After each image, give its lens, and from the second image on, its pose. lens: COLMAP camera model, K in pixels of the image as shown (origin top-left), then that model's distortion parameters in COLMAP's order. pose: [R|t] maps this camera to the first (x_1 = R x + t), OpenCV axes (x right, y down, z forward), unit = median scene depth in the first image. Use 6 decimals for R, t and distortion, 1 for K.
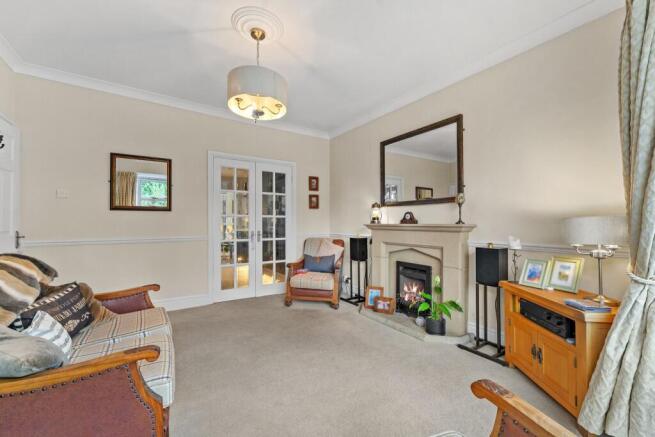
lens RADIAL K [[264.9, 0, 329.8], [0, 264.9, 220.9], [0, 0, 1]] dist [0.000473, -0.000316]
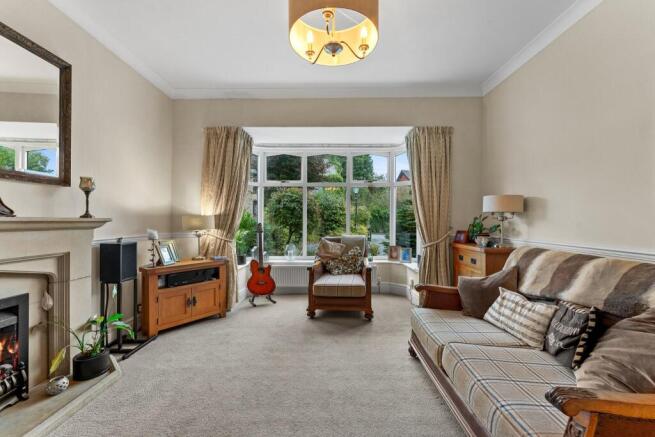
lens RADIAL K [[264.9, 0, 329.8], [0, 264.9, 220.9], [0, 0, 1]] dist [0.000473, -0.000316]
pose [[-0.839184, -0.003125, 0.543838, -0.513518], [-0.007342, 0.999957, -0.005582, 0.020096], [-0.543798, -0.008677, -0.839172, 1.267797]]
